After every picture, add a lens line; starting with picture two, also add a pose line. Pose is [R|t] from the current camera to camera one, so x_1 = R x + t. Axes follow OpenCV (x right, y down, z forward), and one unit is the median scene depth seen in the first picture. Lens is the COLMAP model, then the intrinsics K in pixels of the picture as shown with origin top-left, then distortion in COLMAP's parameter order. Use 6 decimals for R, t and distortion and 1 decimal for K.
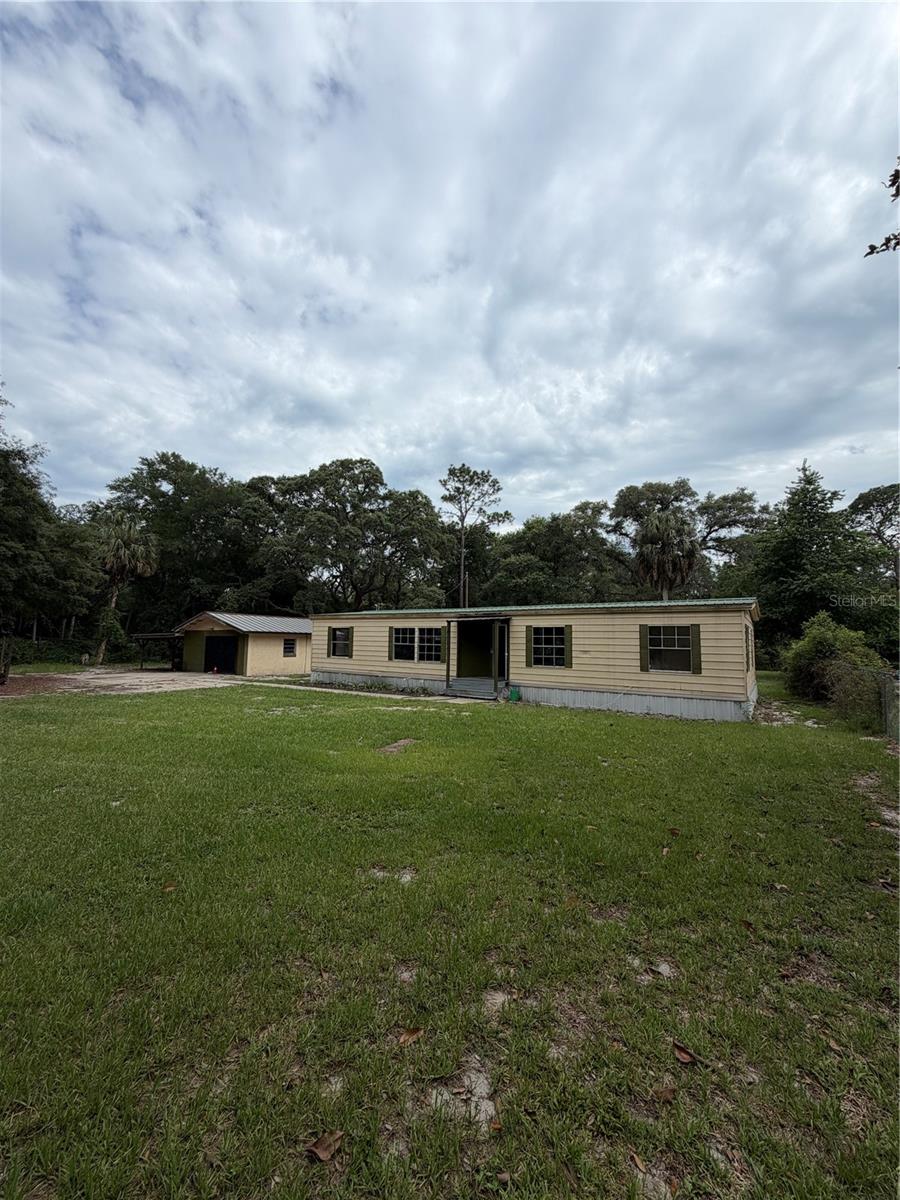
lens RADIAL K [[478.6, 0, 451.1], [0, 478.6, 600.3], [0, 0, 1]] dist [0.000047, 0.000127]
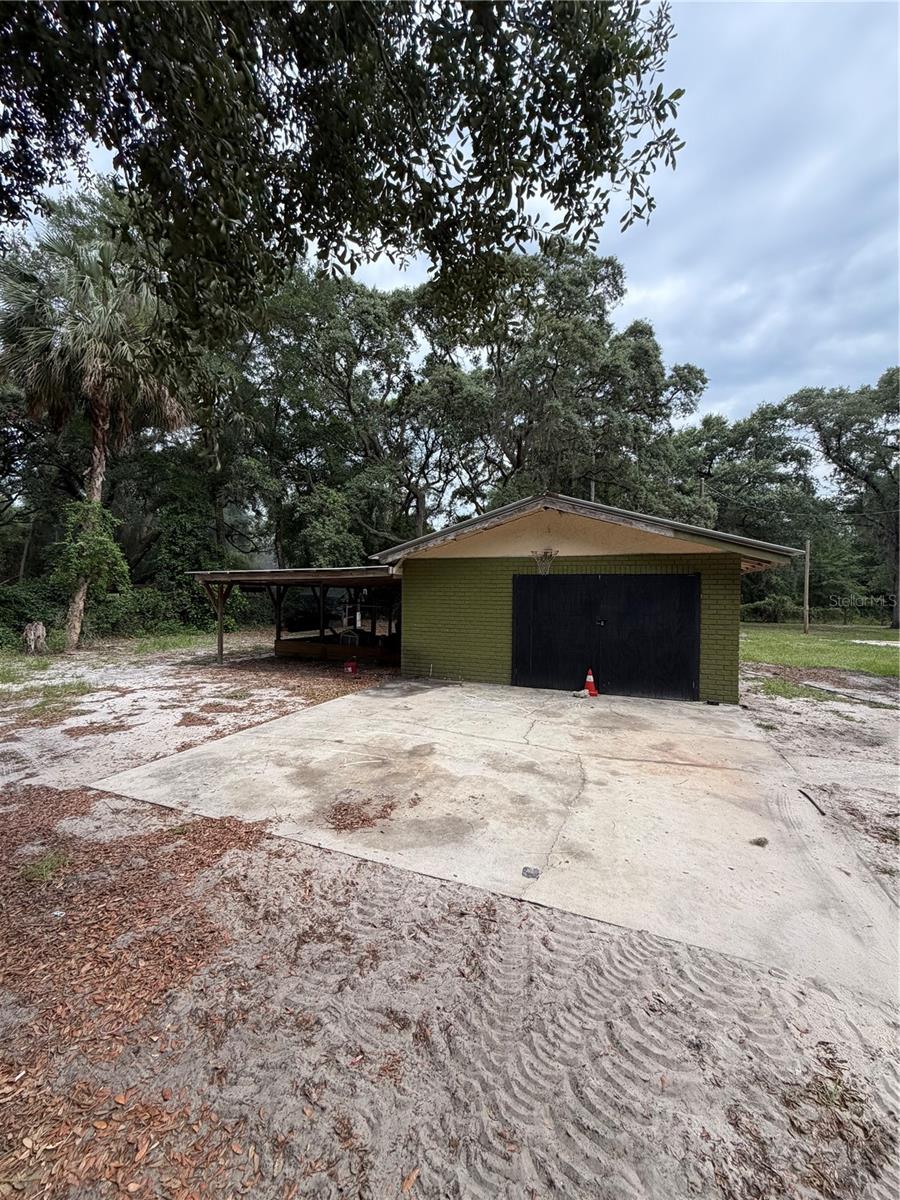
lens RADIAL K [[478.6, 0, 449.7], [0, 478.6, 598.8], [0, 0, 1]] dist [0.000047, 0.000127]
pose [[0.983443, -0.004052, 0.181170, -0.510745], [-0.015553, 0.994174, 0.106663, 0.047842], [-0.180547, -0.107715, 0.977651, 0.574334]]
